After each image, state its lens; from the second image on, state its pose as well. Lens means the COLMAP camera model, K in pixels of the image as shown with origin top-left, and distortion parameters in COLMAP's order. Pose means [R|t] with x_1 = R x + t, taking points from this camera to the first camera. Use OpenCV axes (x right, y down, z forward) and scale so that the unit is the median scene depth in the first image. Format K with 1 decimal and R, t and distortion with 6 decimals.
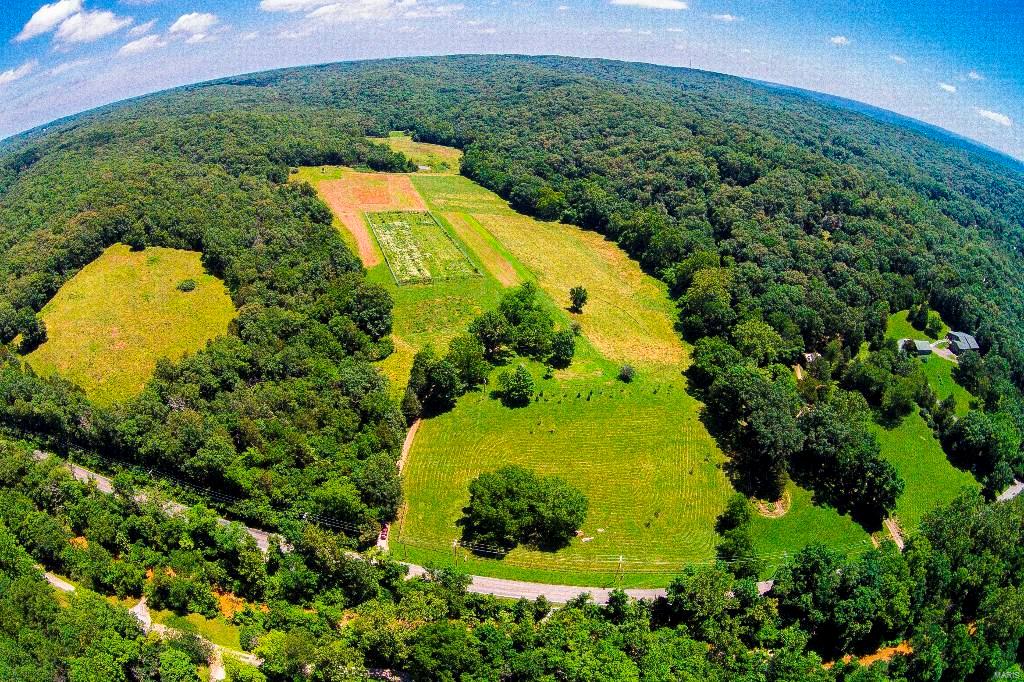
lens RADIAL K [[622.8, 0, 511.4], [0, 622.8, 345.0], [0, 0, 1]] dist [-0.331098, 0.089079]
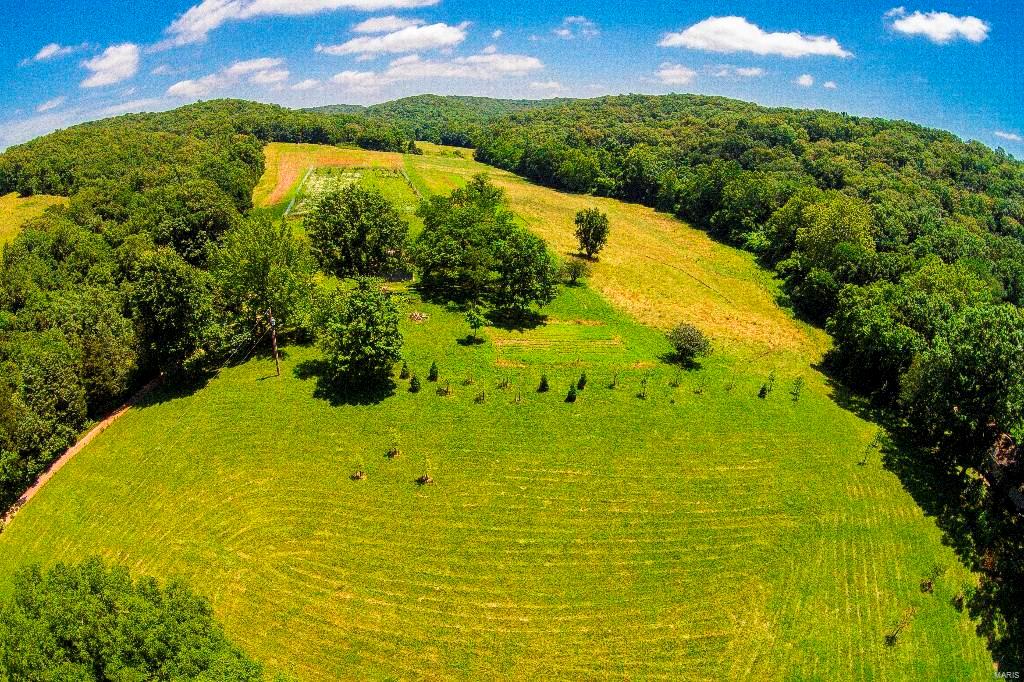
lens RADIAL K [[596.6, 0, 512.0], [0, 596.6, 341.0], [0, 0, 1]] dist [-0.326254, 0.091885]
pose [[0.993631, 0.039248, -0.105629, 0.084549], [-0.052554, 0.990599, -0.126297, 0.066997], [0.099680, 0.131044, 0.986353, 0.458765]]
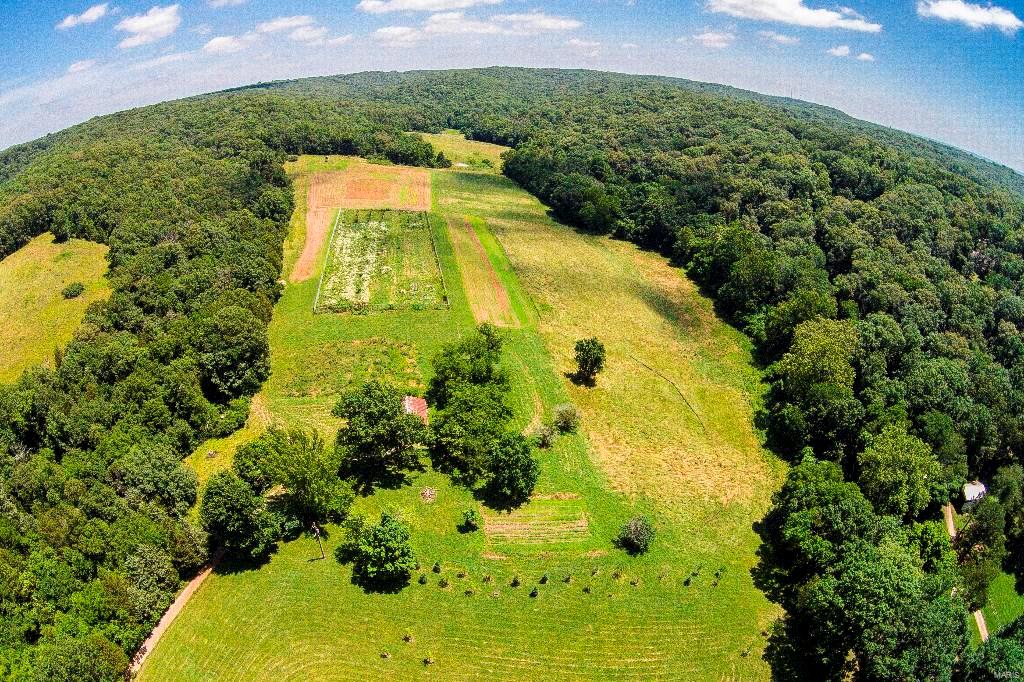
lens RADIAL K [[604.7, 0, 510.4], [0, 604.7, 335.9], [0, 0, 1]] dist [-0.341166, 0.107011]
pose [[0.983888, 0.076944, -0.161379, 0.107429], [-0.084832, 0.995486, -0.042557, -0.058257], [0.157376, 0.055561, 0.985974, 0.387105]]
